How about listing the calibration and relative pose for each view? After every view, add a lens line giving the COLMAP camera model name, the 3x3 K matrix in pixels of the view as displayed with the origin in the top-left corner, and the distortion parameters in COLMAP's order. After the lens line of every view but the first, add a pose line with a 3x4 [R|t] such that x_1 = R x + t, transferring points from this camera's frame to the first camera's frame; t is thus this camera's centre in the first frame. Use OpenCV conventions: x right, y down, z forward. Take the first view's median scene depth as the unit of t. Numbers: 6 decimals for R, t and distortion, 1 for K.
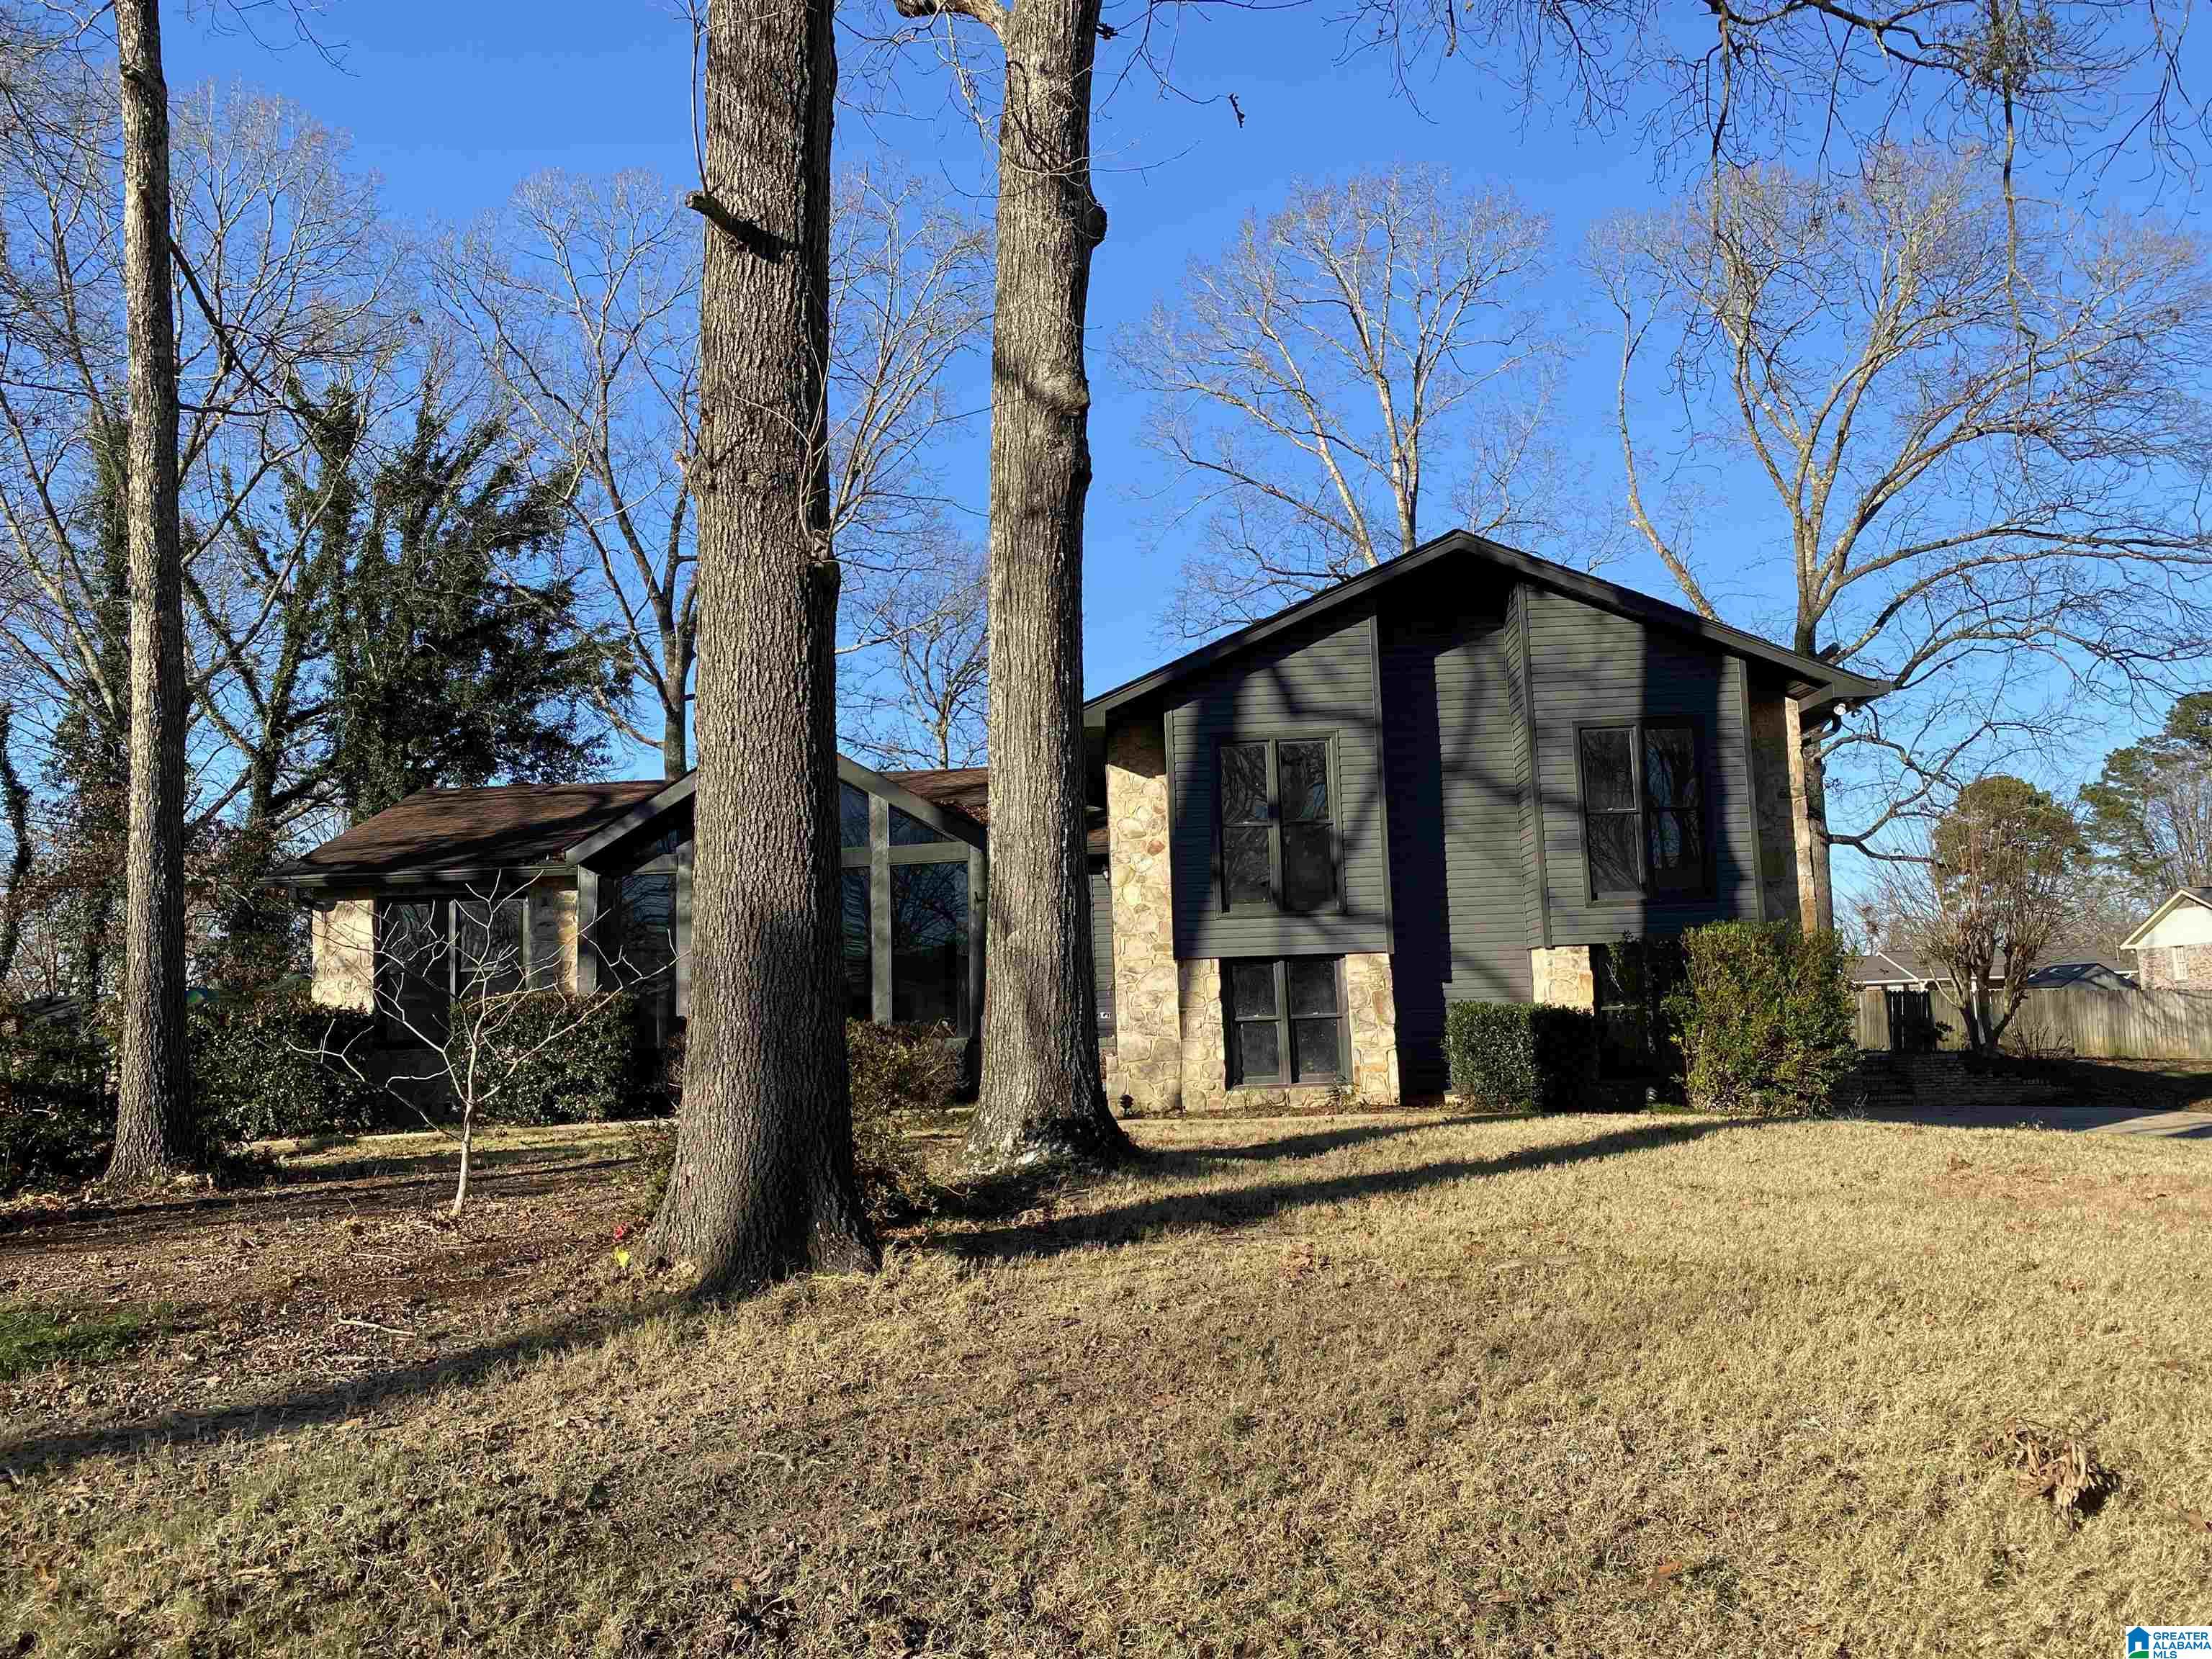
lens RADIAL K [[1683.3, 0, 1106.0], [0, 1683.3, 829.5], [0, 0, 1]] dist [0.012826, -0.003698]
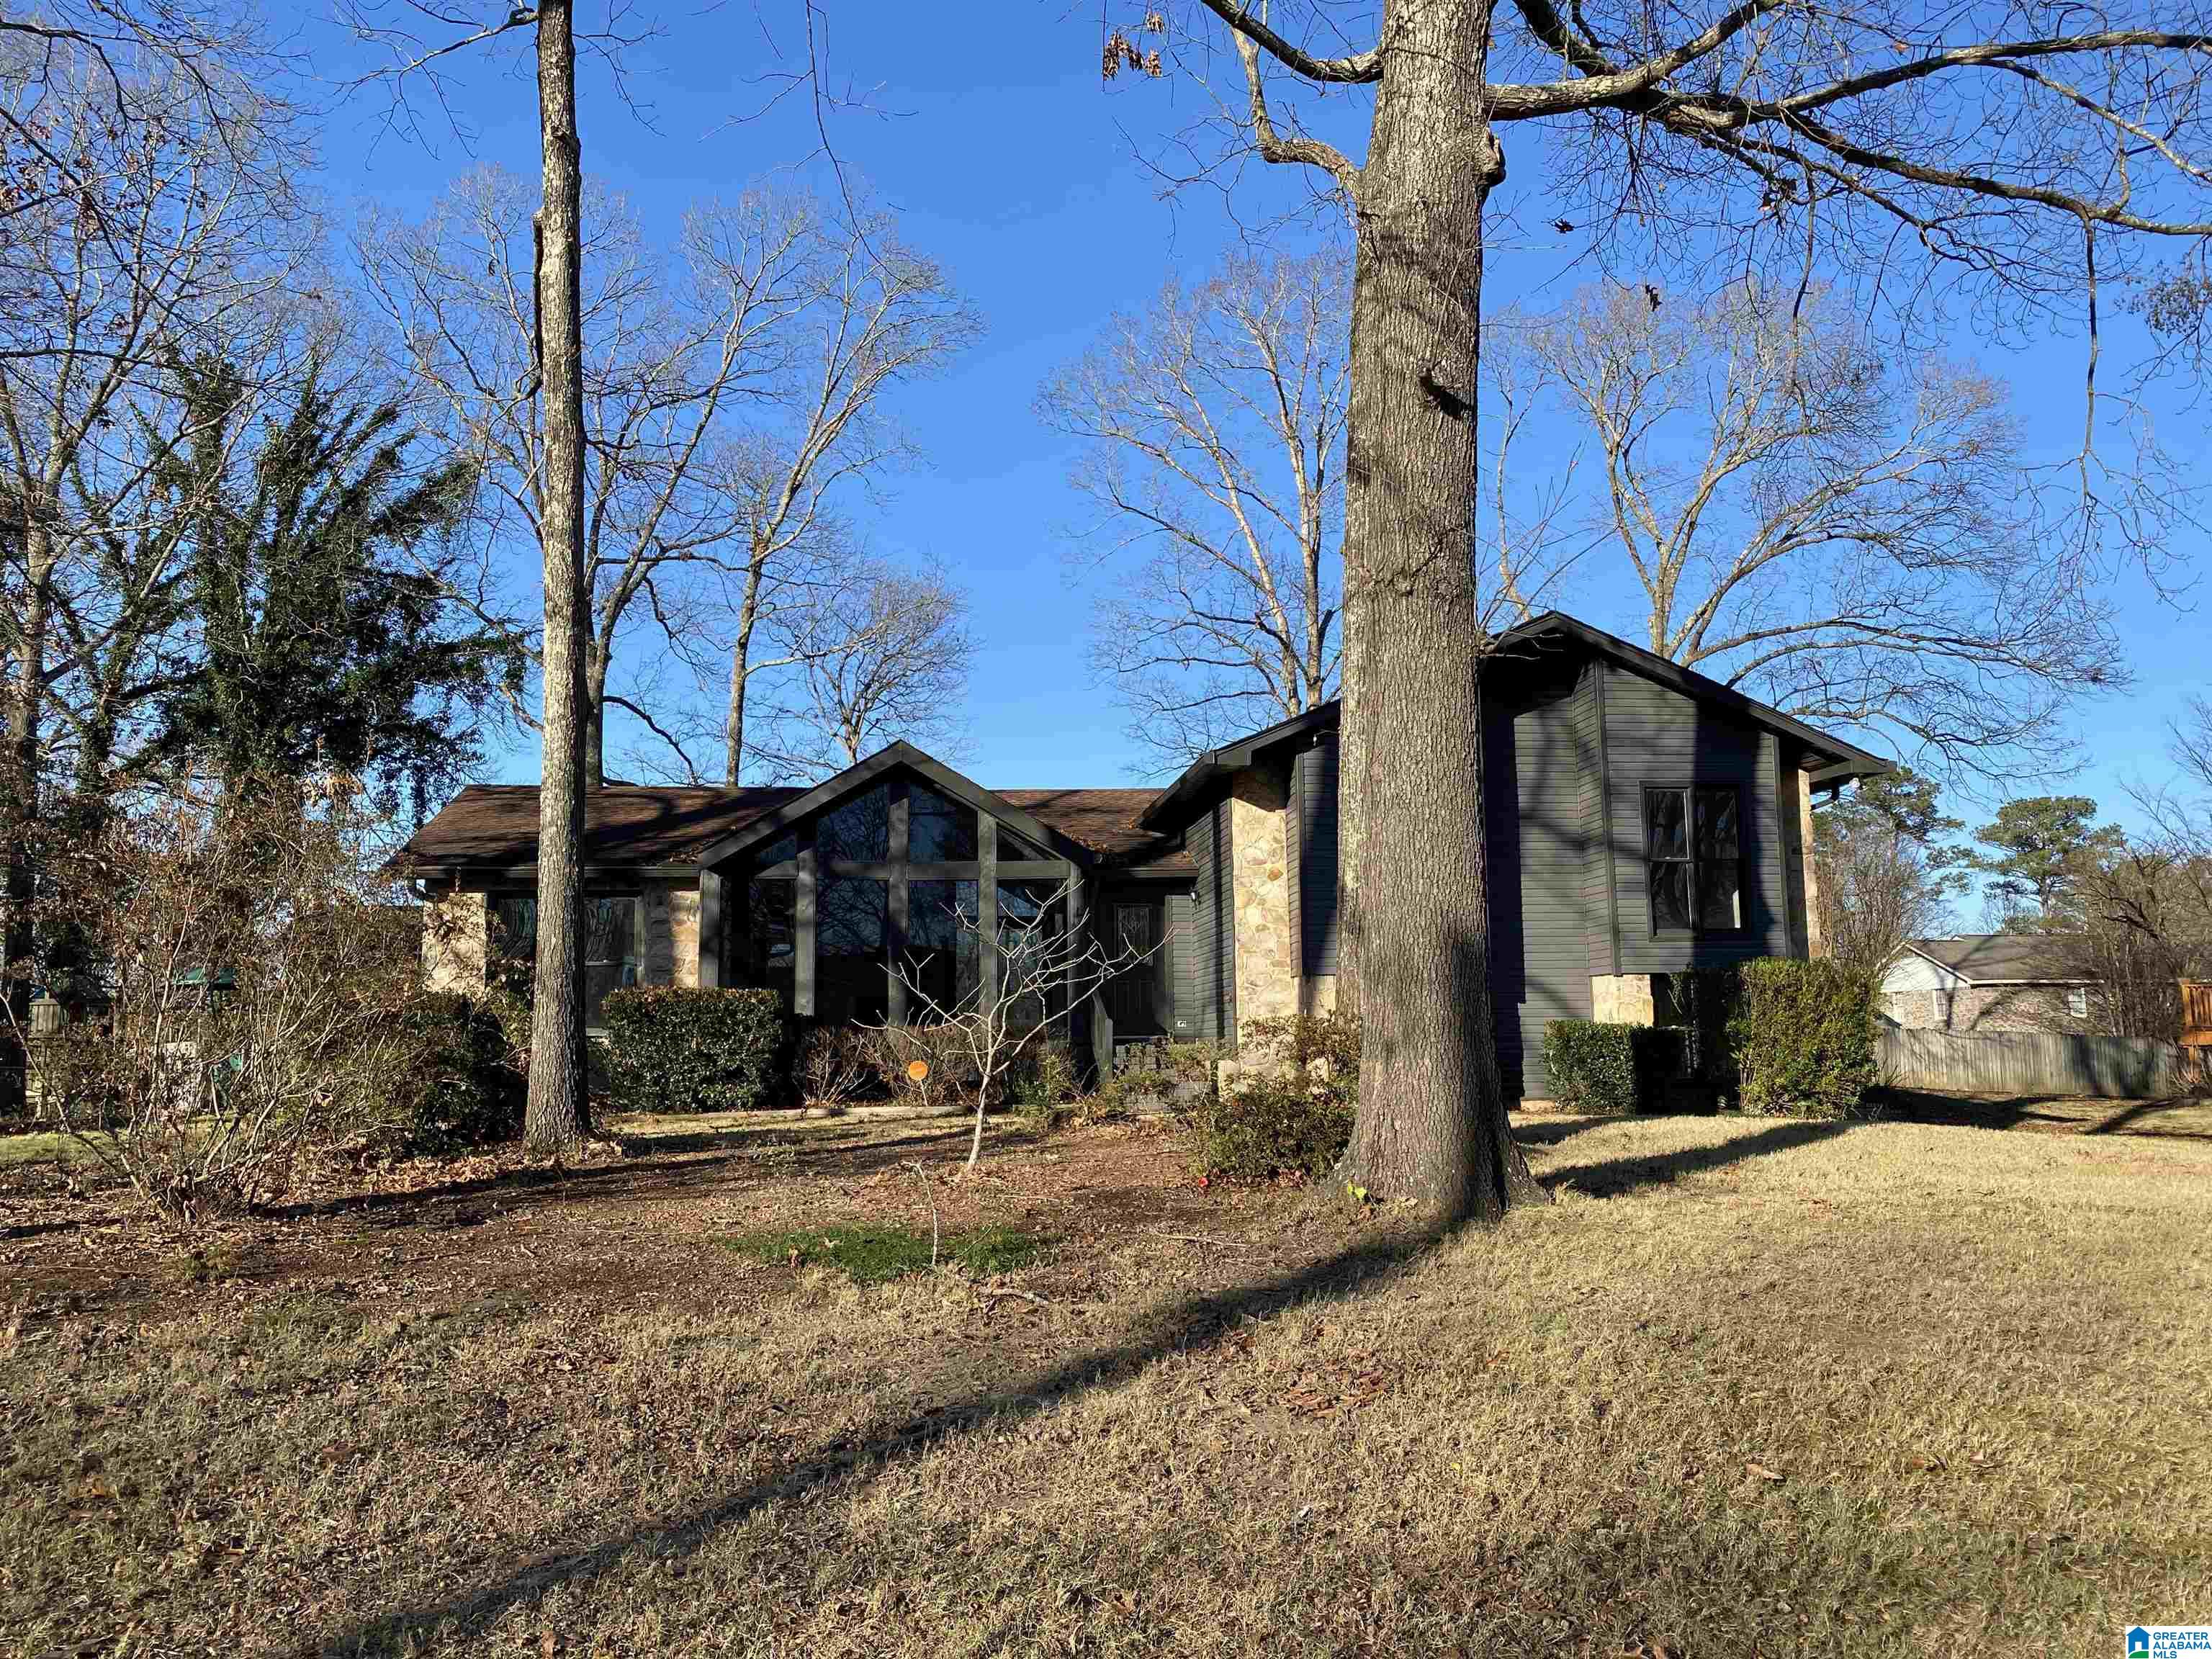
lens RADIAL K [[1673.5, 0, 1106.0], [0, 1673.5, 829.5], [0, 0, 1]] dist [0.024774, -0.038460]
pose [[0.986981, 0.045261, 0.154338, -0.251758], [-0.043478, 0.998943, -0.014911, 0.002147], [-0.154850, 0.008007, 0.987906, -0.083986]]
